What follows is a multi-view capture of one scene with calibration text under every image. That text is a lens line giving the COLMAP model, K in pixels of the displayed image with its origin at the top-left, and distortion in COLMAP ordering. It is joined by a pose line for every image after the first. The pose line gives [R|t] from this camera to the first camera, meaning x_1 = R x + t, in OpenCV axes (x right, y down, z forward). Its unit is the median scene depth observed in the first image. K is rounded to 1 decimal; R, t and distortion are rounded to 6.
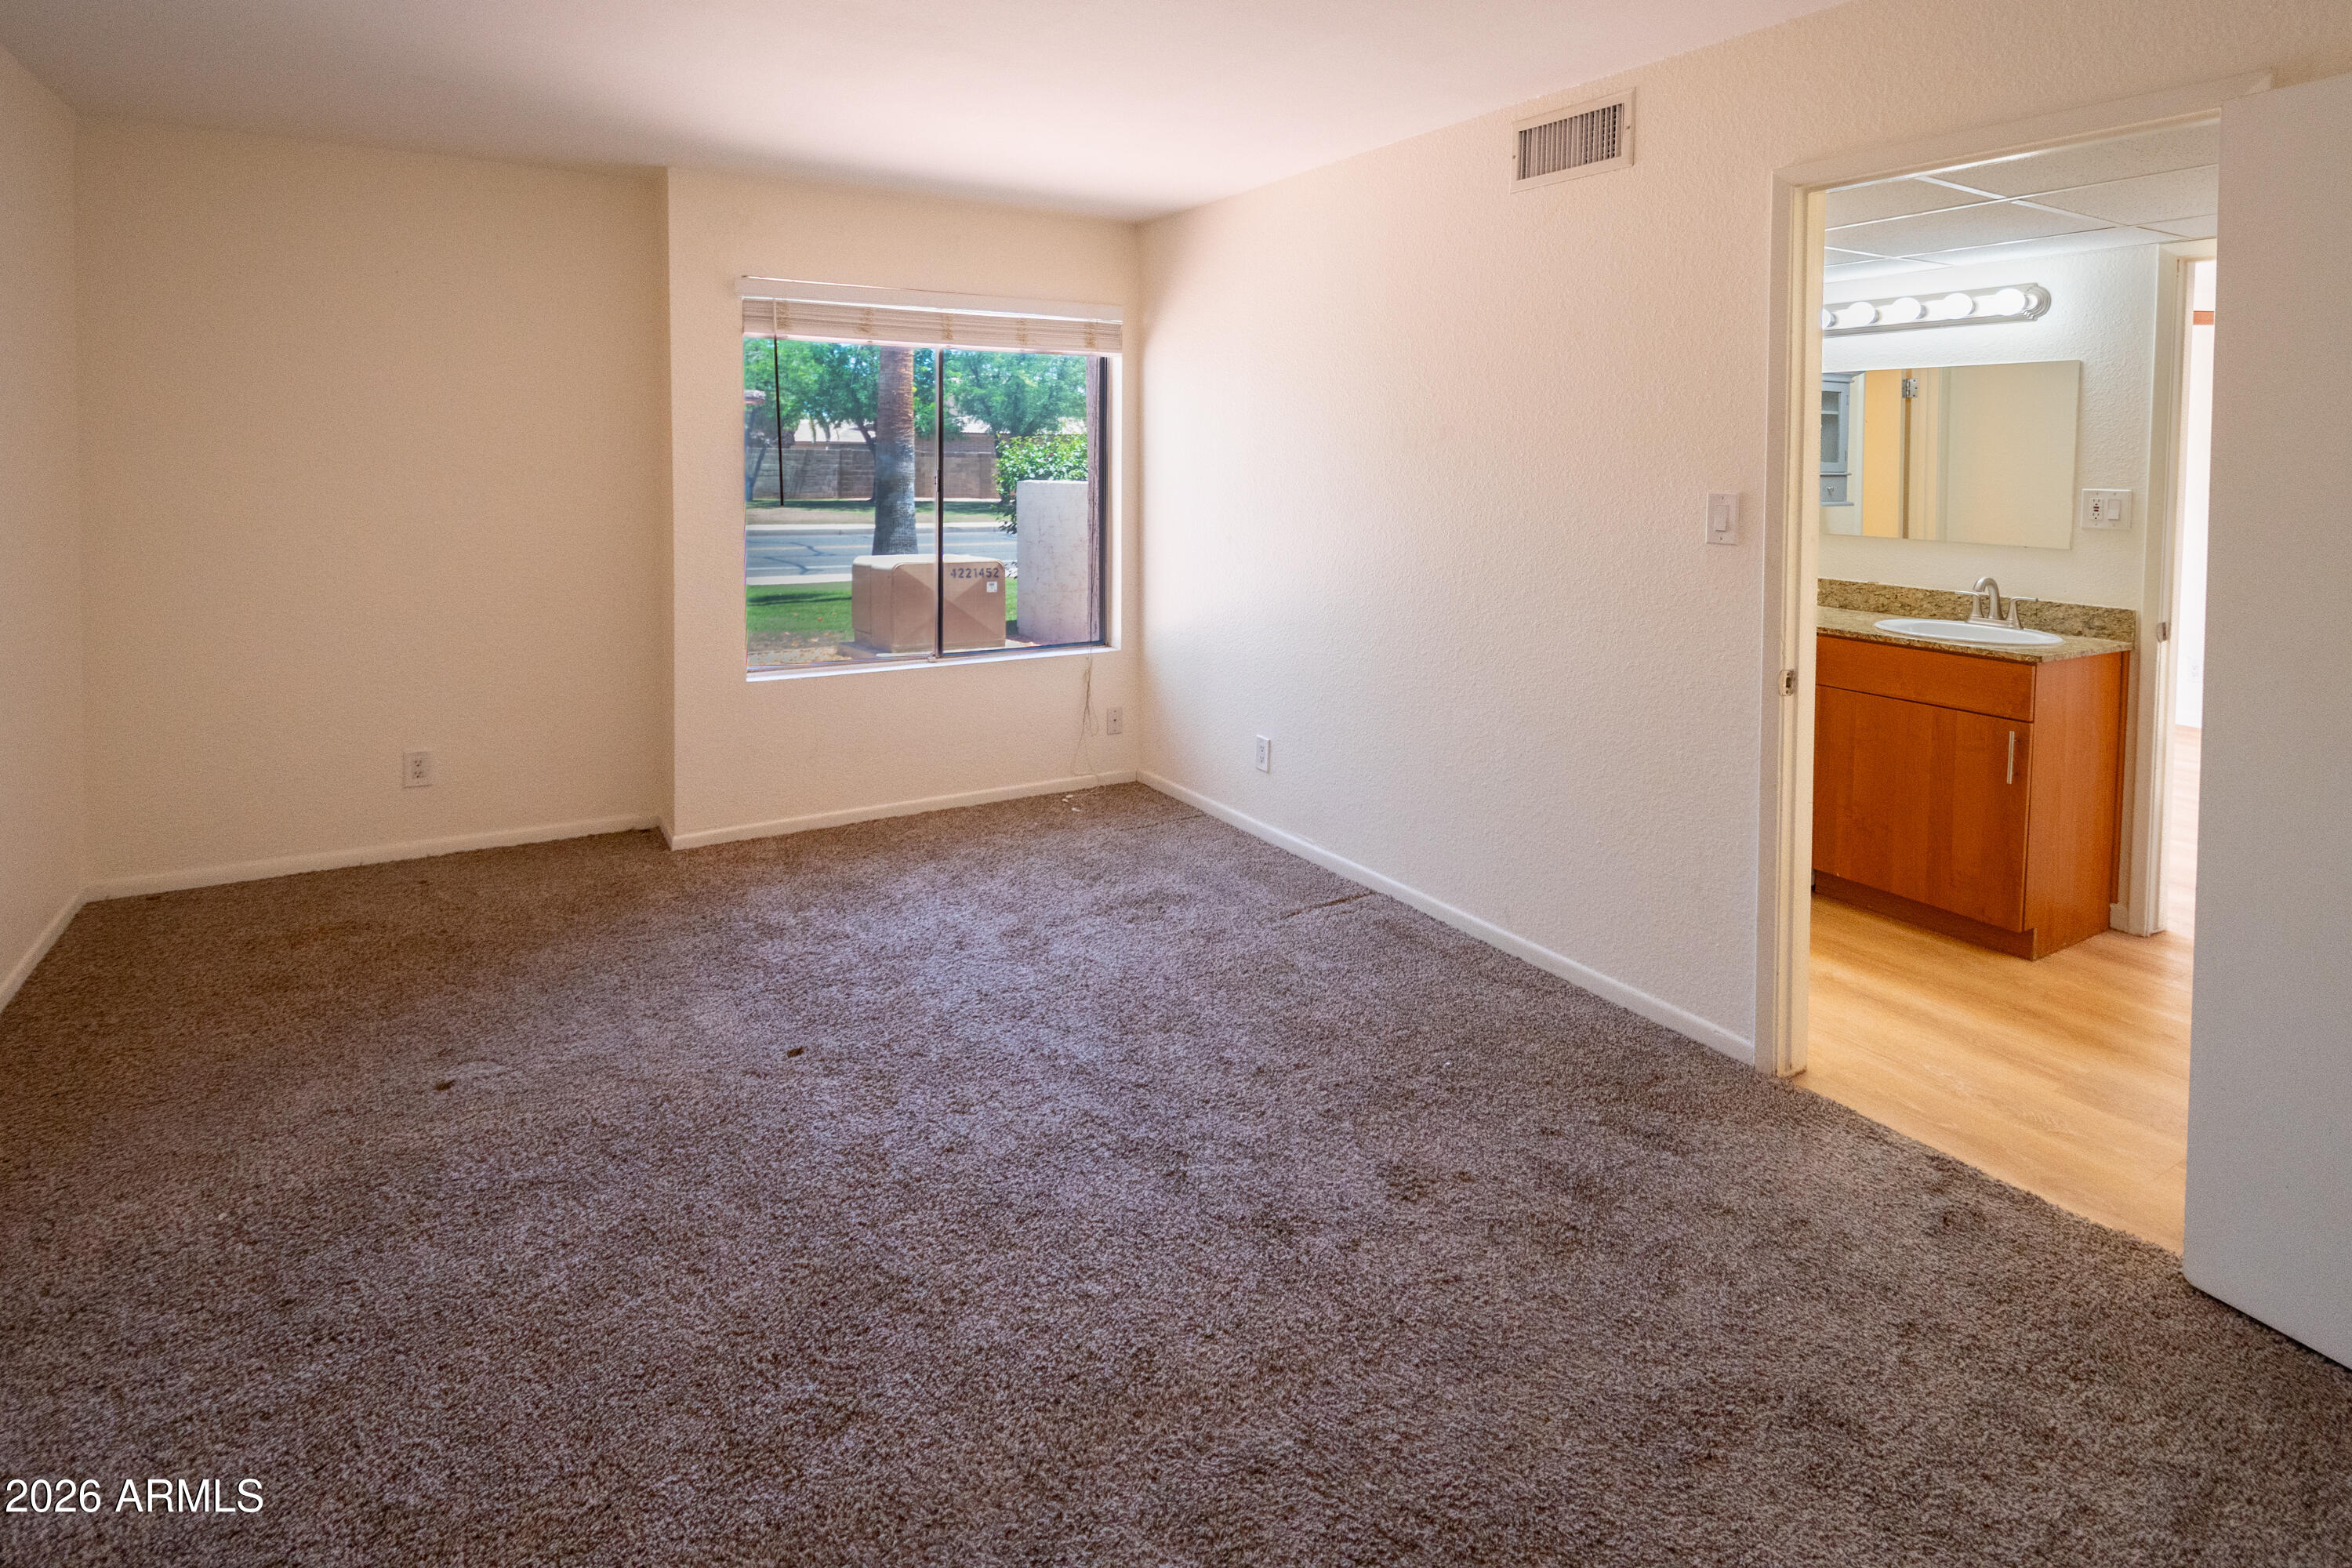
lens RADIAL K [[1205.8, 0, 1176.0], [0, 1205.8, 784.0], [0, 0, 1]] dist [-0.000689, -0.000355]
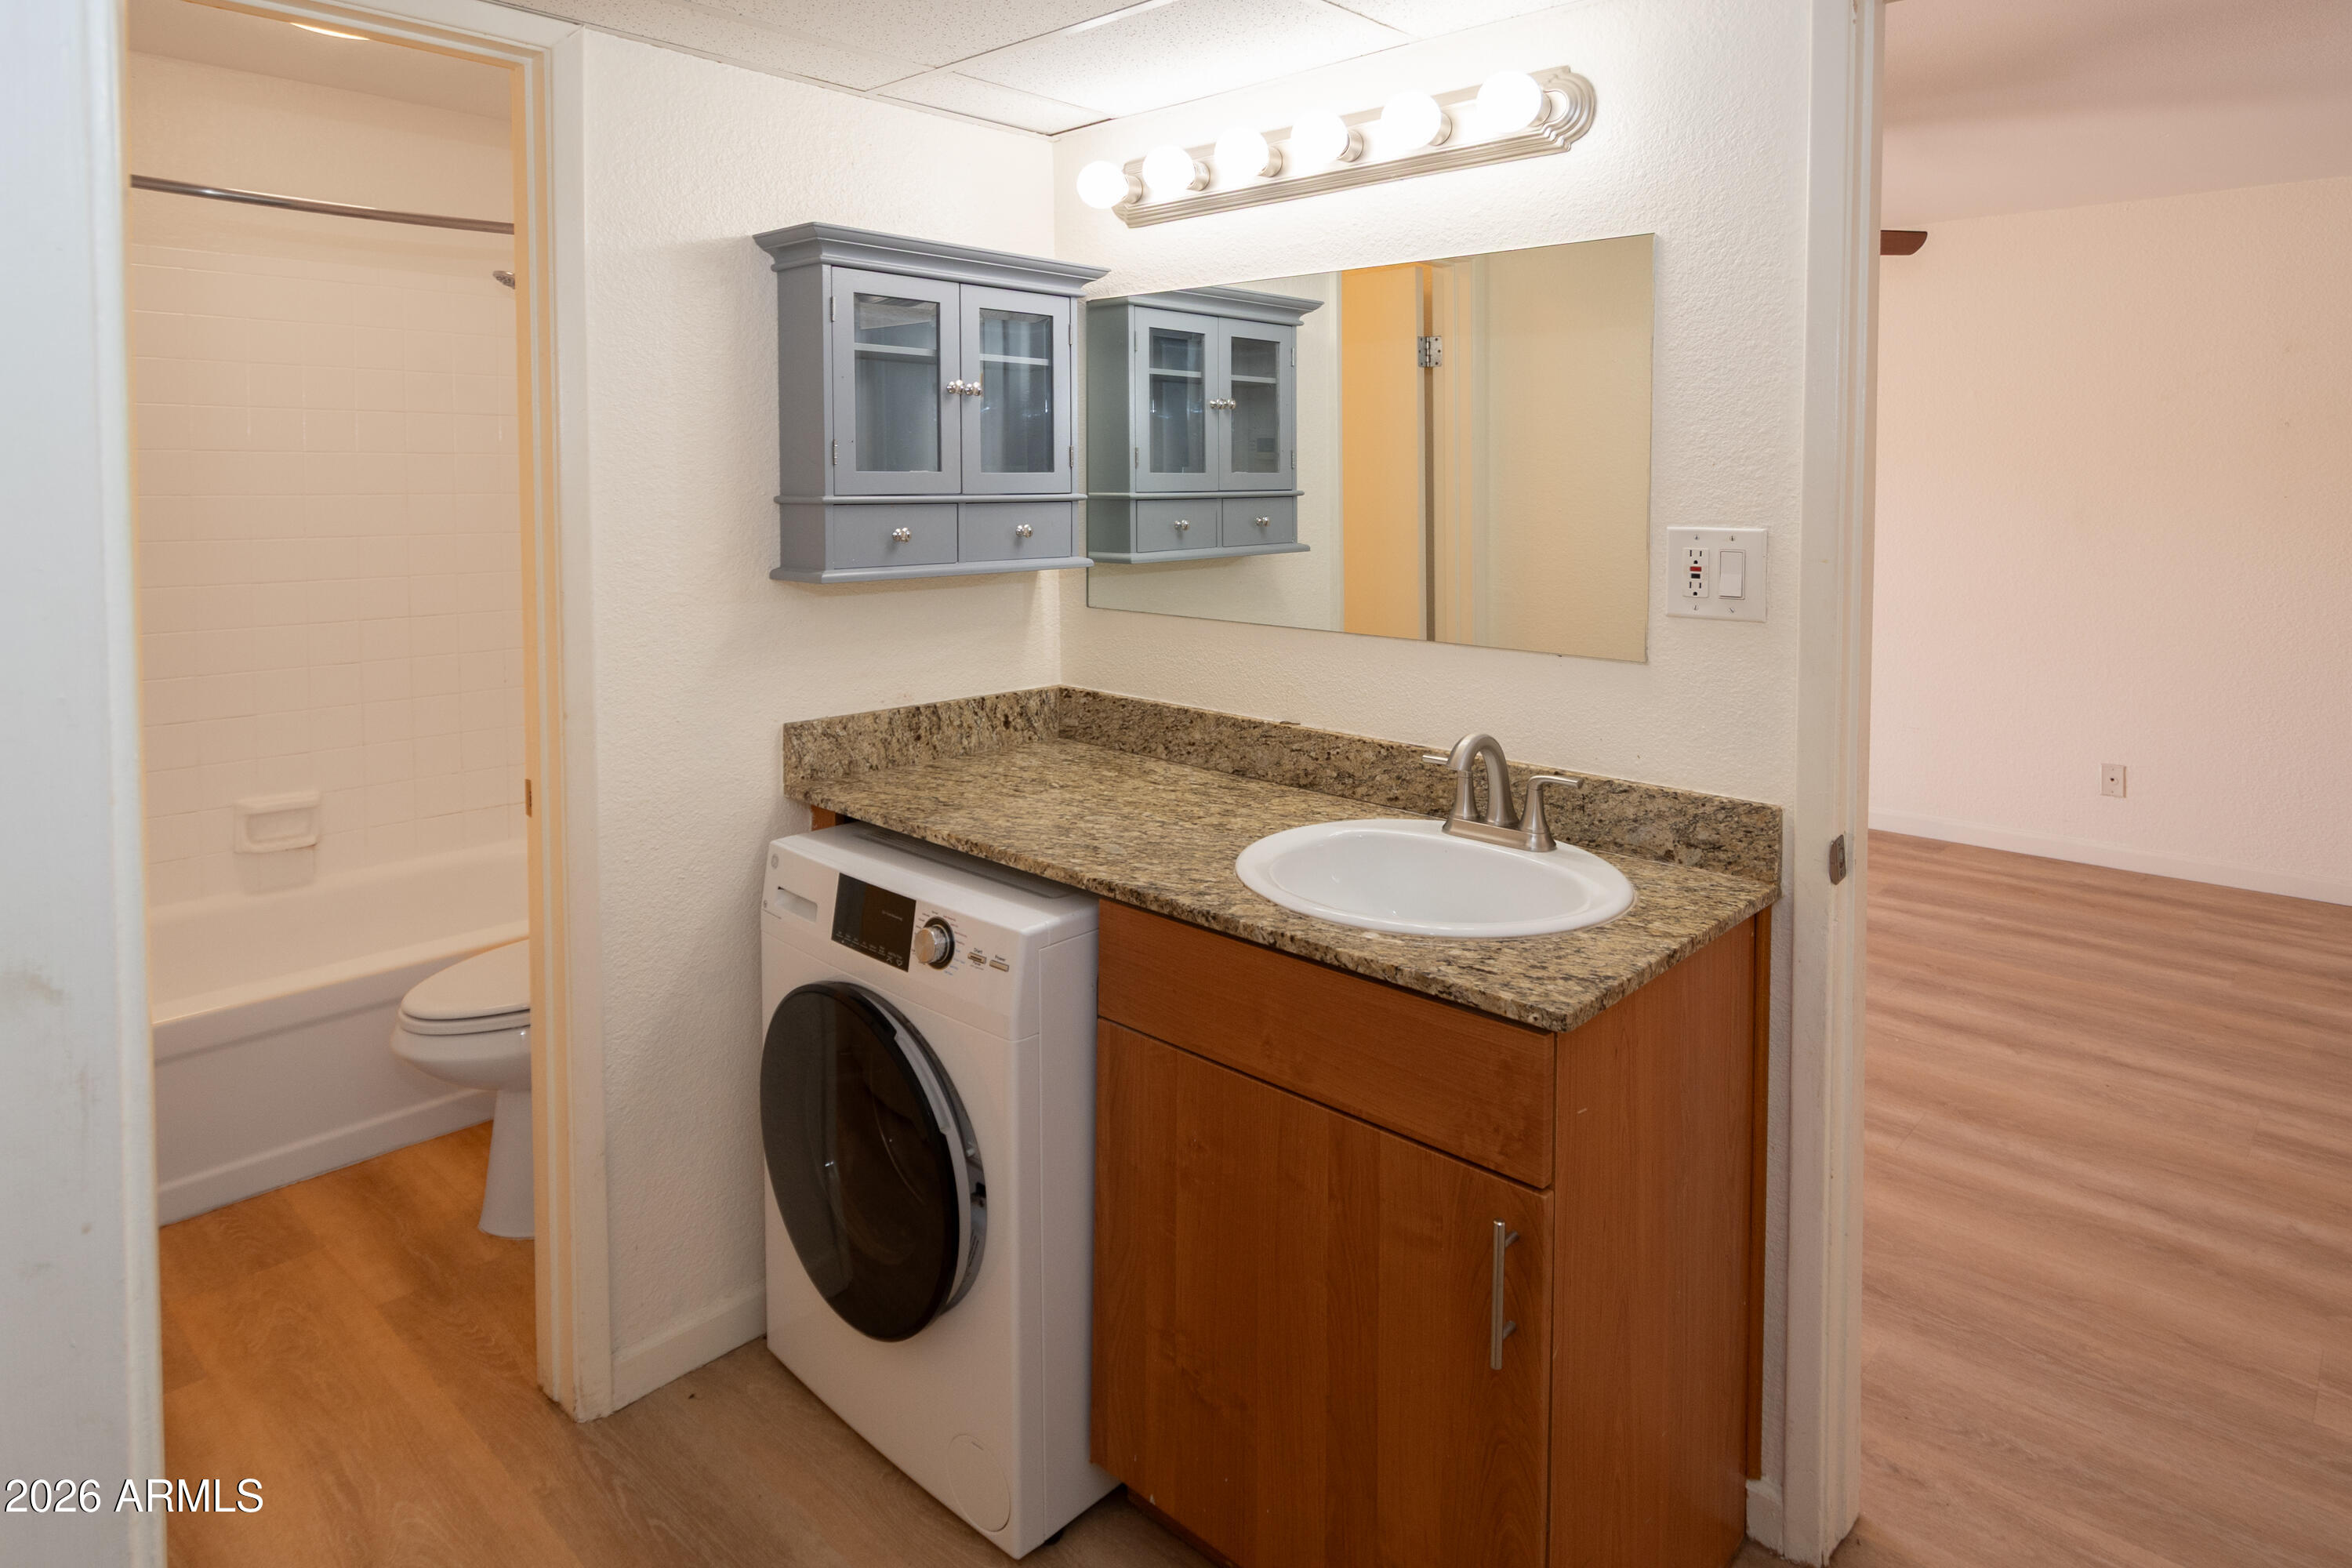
lens RADIAL K [[1057.4, 0, 1177.2], [0, 1057.4, 833.3], [0, 0, 1]] dist [0.000601, 0.000177]
pose [[0.981066, -0.070539, 0.180370, 0.500055], [0.059110, 0.995934, 0.067977, -0.170266], [-0.184432, -0.056028, 0.981247, 0.648349]]
